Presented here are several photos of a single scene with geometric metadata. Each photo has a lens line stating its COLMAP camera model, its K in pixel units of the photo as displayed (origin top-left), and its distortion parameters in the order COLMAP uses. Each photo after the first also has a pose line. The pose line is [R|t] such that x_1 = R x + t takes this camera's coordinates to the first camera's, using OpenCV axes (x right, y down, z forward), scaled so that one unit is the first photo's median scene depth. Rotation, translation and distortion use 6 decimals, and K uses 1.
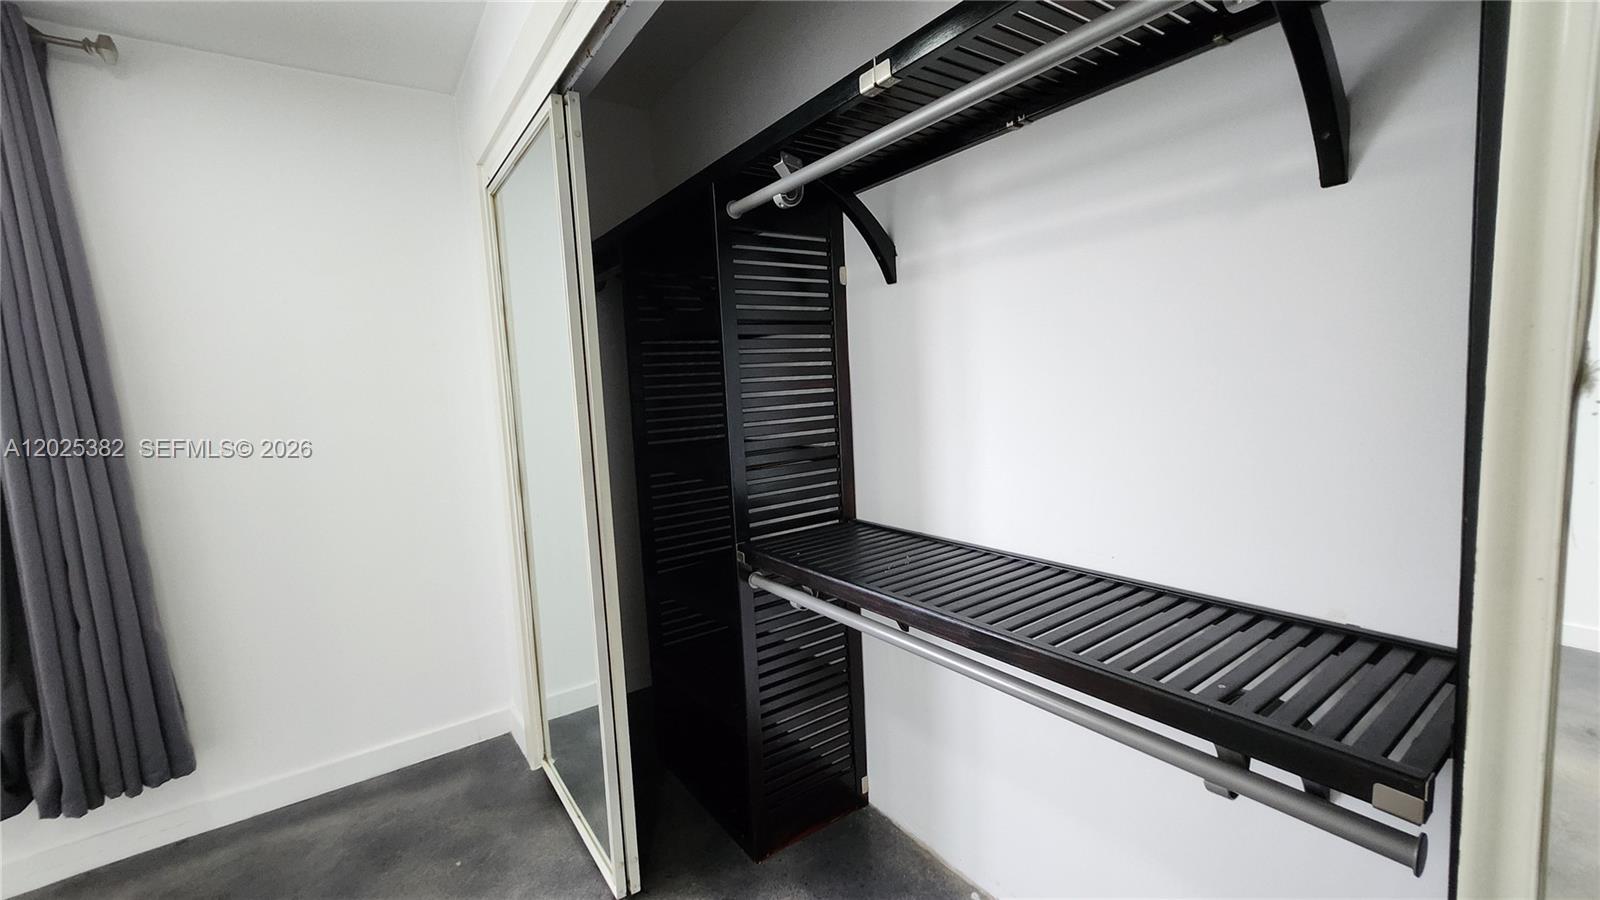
lens RADIAL K [[651.6, 0, 776.3], [0, 651.6, 440.6], [0, 0, 1]] dist [-0.000182, 0.000021]
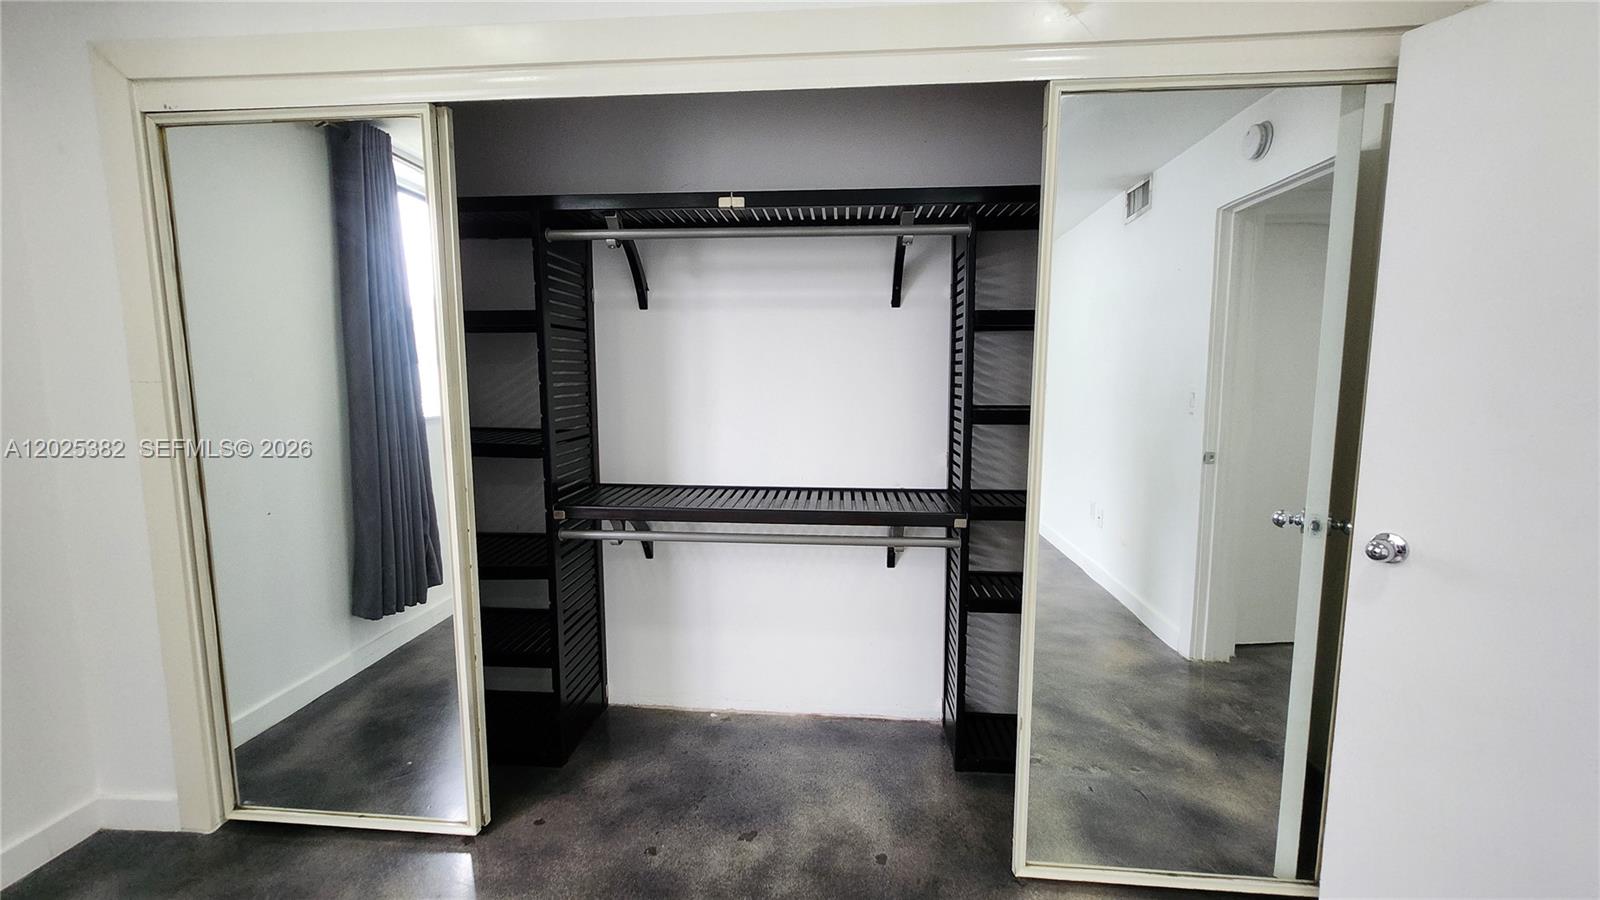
lens RADIAL K [[676.5, 0, 800.0], [0, 676.5, 450.0], [0, 0, 1]] dist [0.000223, 0.000015]
pose [[0.601378, -0.040539, 0.797936, -0.824724], [0.041478, 0.998949, 0.019491, 0.050601], [-0.797887, 0.021376, 0.602428, -0.149623]]
